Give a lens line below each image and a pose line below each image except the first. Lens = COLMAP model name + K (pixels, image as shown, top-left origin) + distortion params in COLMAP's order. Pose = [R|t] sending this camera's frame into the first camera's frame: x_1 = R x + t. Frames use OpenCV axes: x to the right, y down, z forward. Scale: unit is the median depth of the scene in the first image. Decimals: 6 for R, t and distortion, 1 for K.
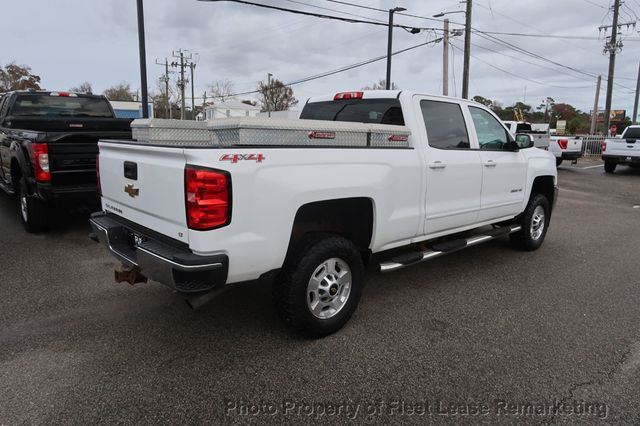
lens RADIAL K [[441.4, 0, 318.2], [0, 441.4, 210.2], [0, 0, 1]] dist [-0.029872, 0.005626]
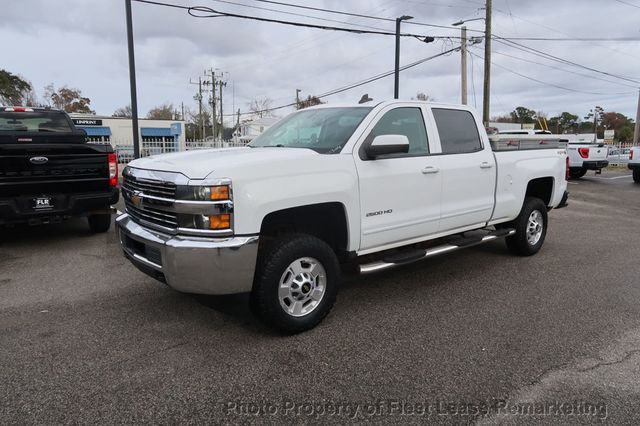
lens RADIAL K [[441.4, 0, 319.1], [0, 441.4, 212.6], [0, 0, 1]] dist [-0.029872, 0.005626]
pose [[0.996186, -0.005711, -0.087071, 0.075942], [0.003275, 0.999600, -0.028100, 0.000409], [0.087197, 0.027707, 0.995806, 0.027129]]
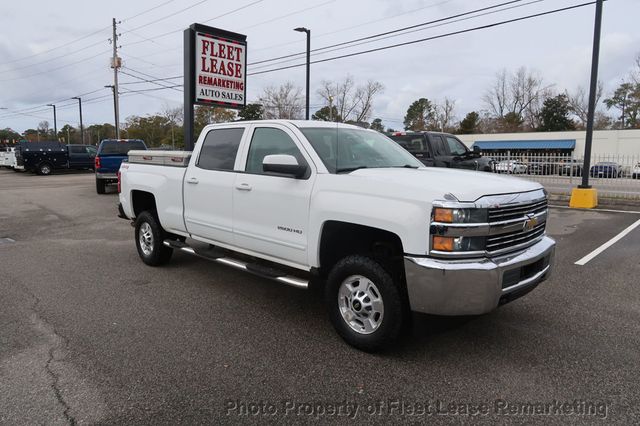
lens RADIAL K [[441.4, 0, 315.5], [0, 441.4, 215.8], [0, 0, 1]] dist [-0.029872, 0.005626]
pose [[0.048668, 0.114112, -0.992275, 0.337525], [-0.181329, 0.977953, 0.103571, -0.043180], [0.982217, 0.174888, 0.068287, 0.276753]]
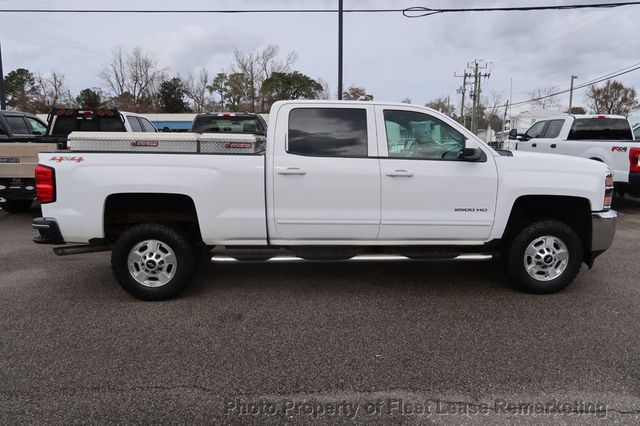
lens RADIAL K [[441.4, 0, 317.4], [0, 441.4, 213.5], [0, 0, 1]] dist [-0.029872, 0.005626]
pose [[0.773638, 0.089998, -0.627204, 0.208368], [-0.100391, 0.994768, 0.018911, -0.006800], [0.625624, 0.048336, 0.778626, 0.053659]]
